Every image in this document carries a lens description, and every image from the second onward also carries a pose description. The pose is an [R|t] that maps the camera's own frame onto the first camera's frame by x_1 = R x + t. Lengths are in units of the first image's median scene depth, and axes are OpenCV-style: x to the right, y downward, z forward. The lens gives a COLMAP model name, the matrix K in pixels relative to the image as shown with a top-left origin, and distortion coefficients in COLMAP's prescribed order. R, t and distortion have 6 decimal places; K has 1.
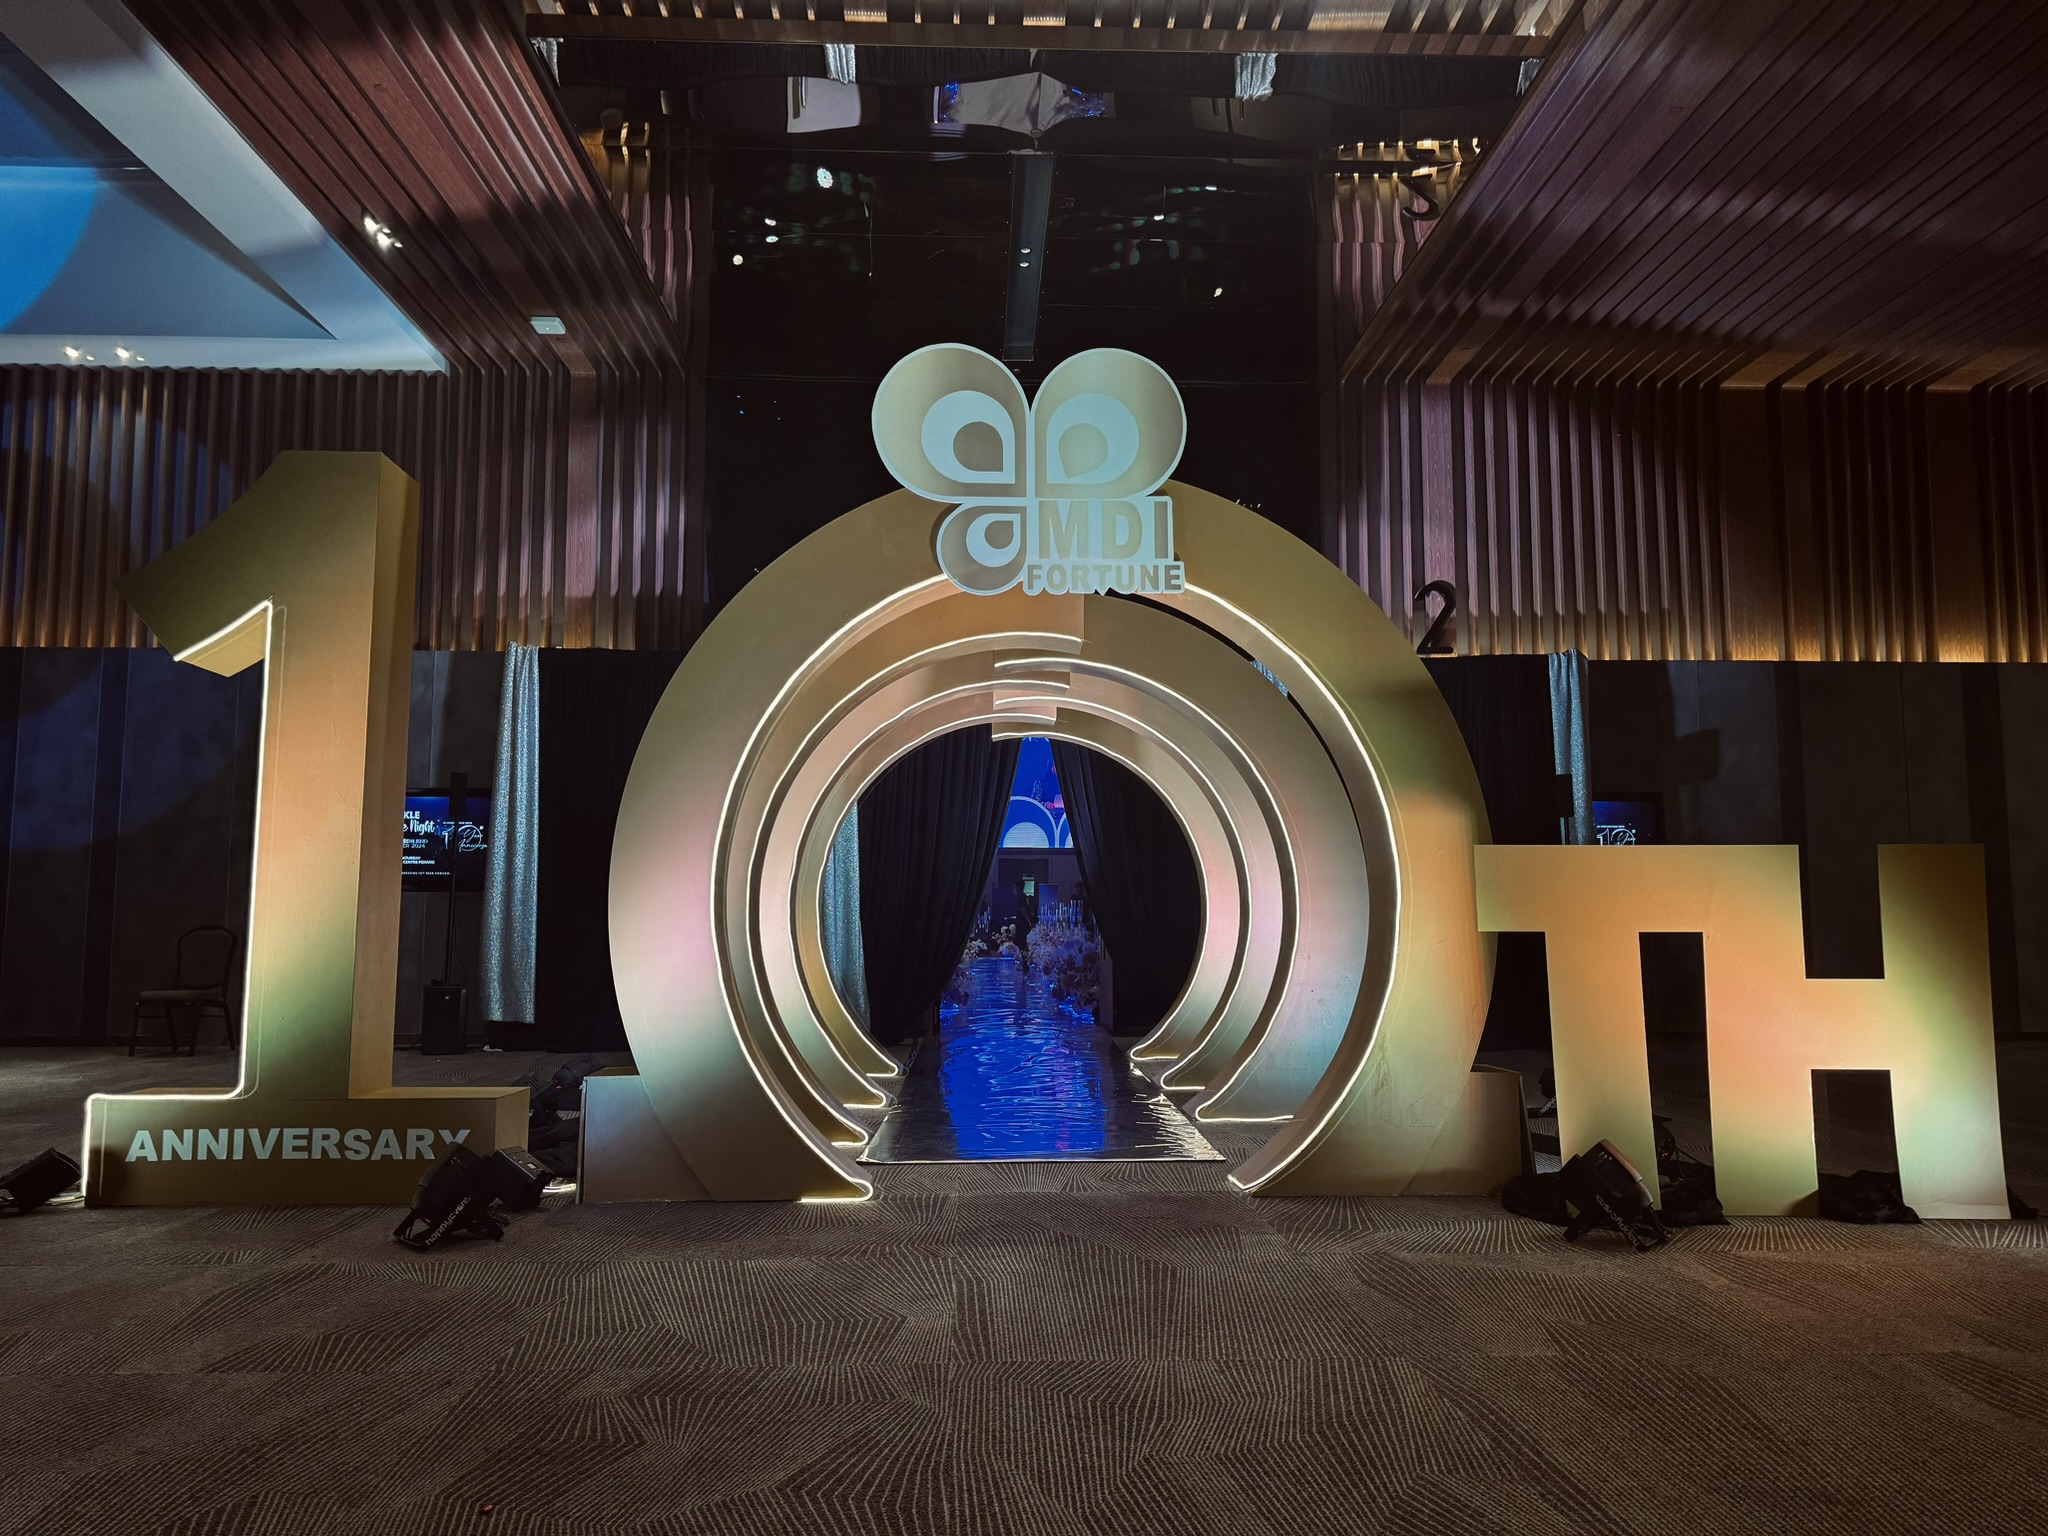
lens RADIAL K [[1459.3, 0, 1030.2], [0, 1459.3, 776.1], [0, 0, 1]] dist [0.038695, -0.053165]
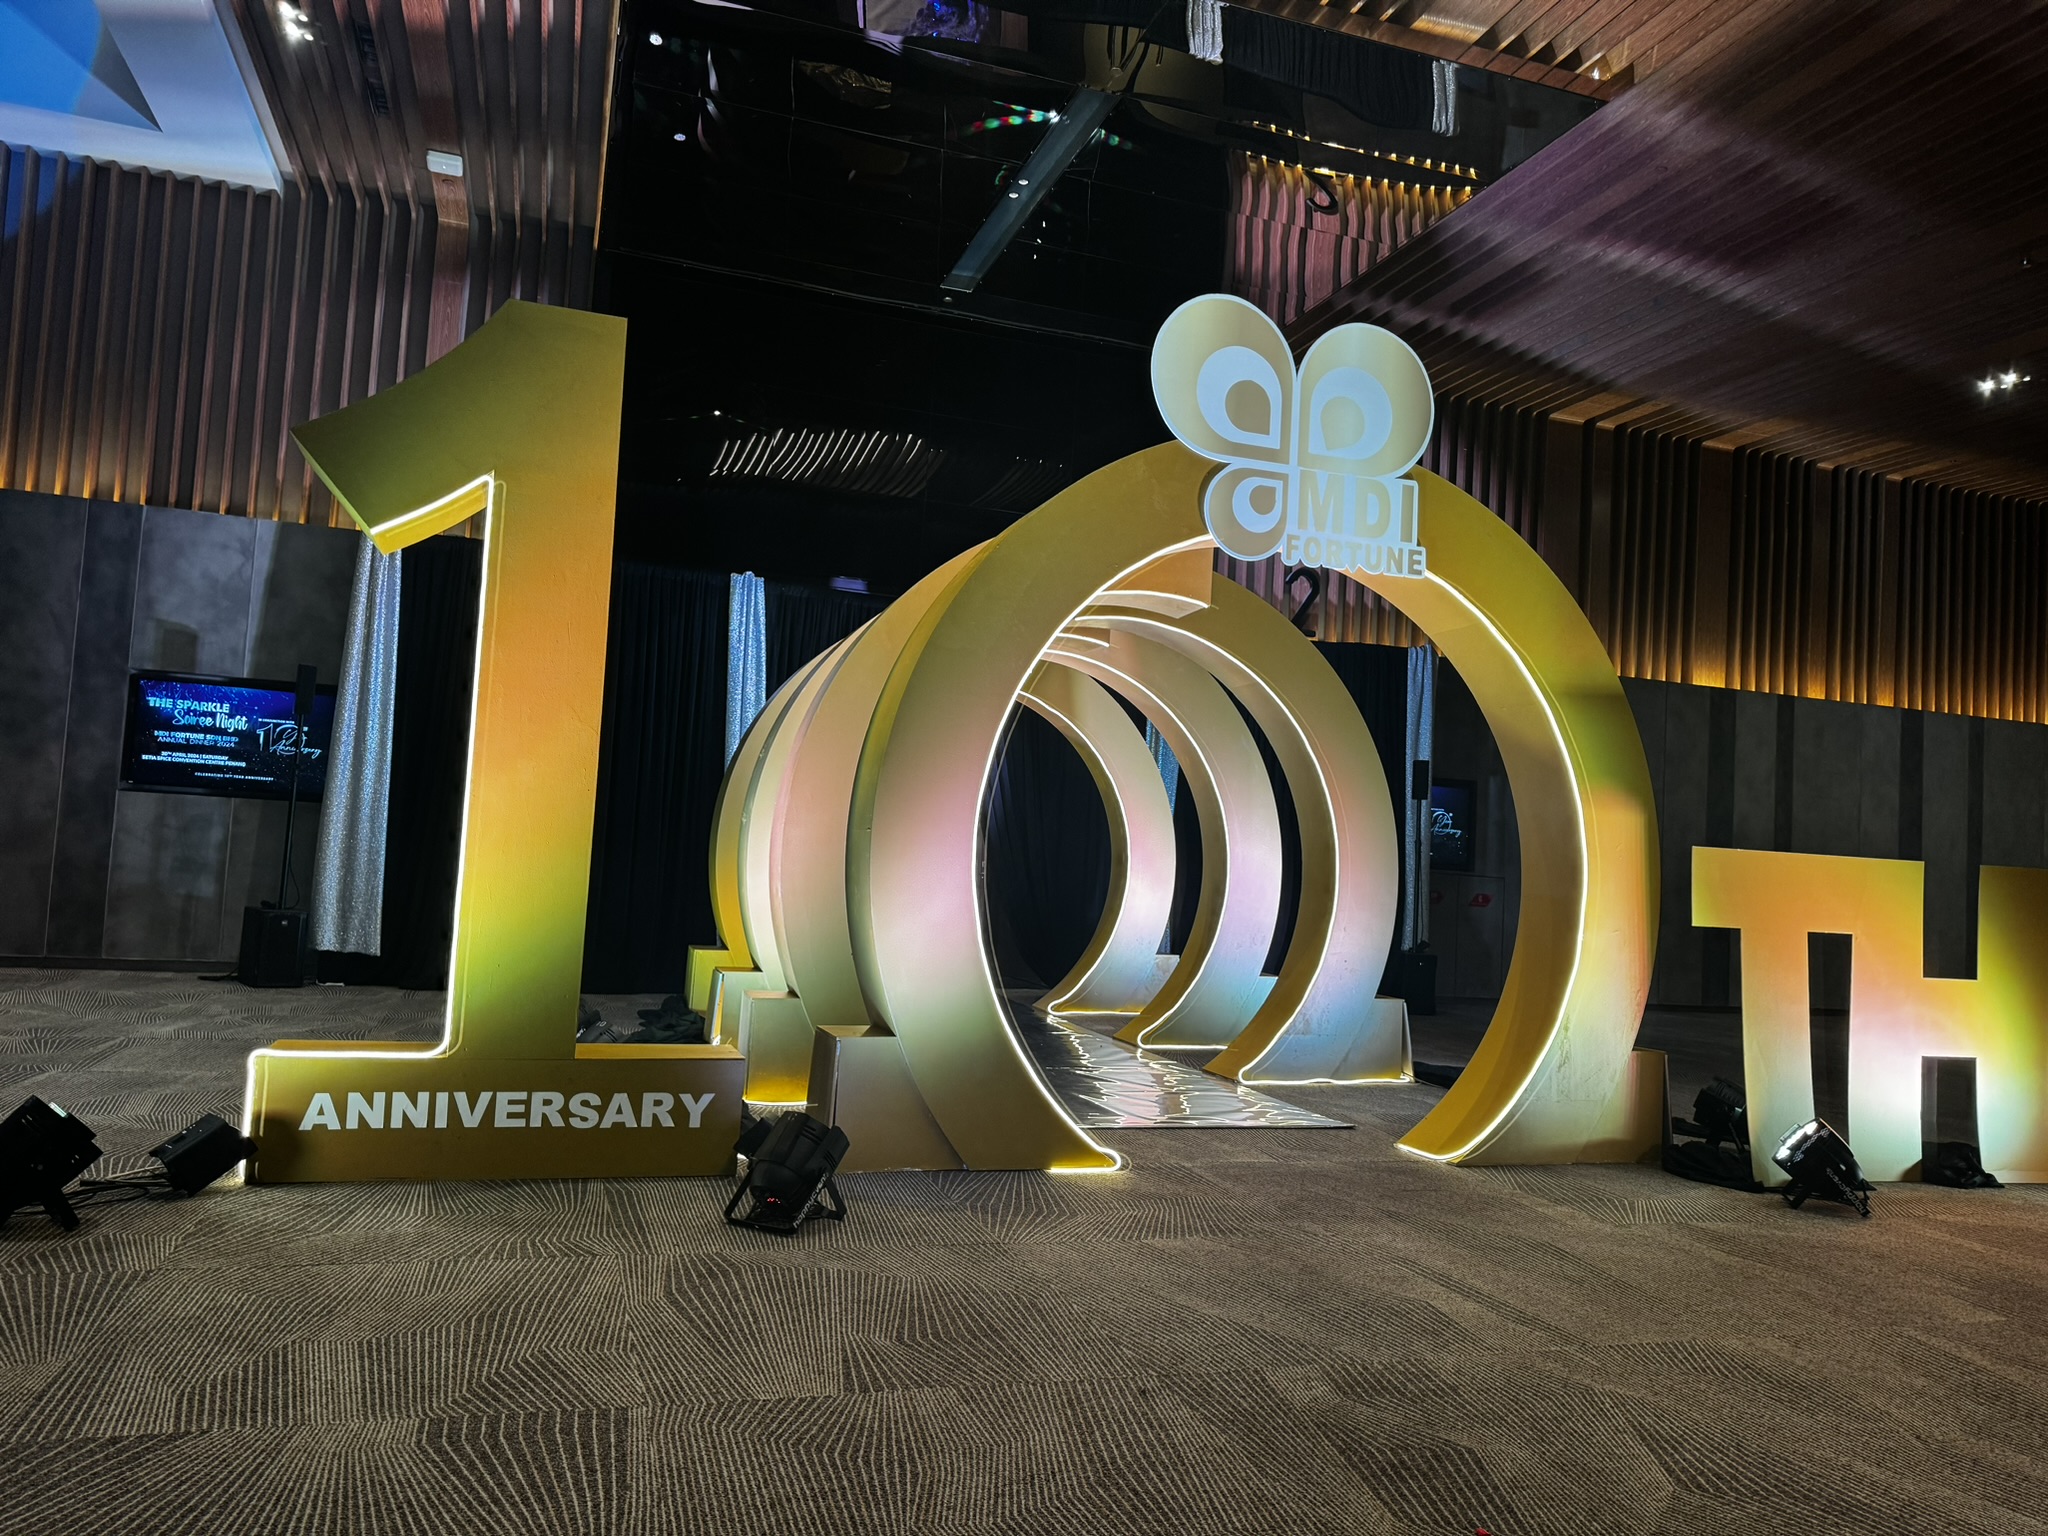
lens RADIAL K [[1459.3, 0, 1030.2], [0, 1459.3, 776.1], [0, 0, 1]] dist [0.038695, -0.053165]
pose [[0.957010, 0.070114, 0.281453, -0.436590], [-0.081920, 0.996176, 0.030385, 0.002911], [-0.278246, -0.052135, 0.959094, 0.090149]]
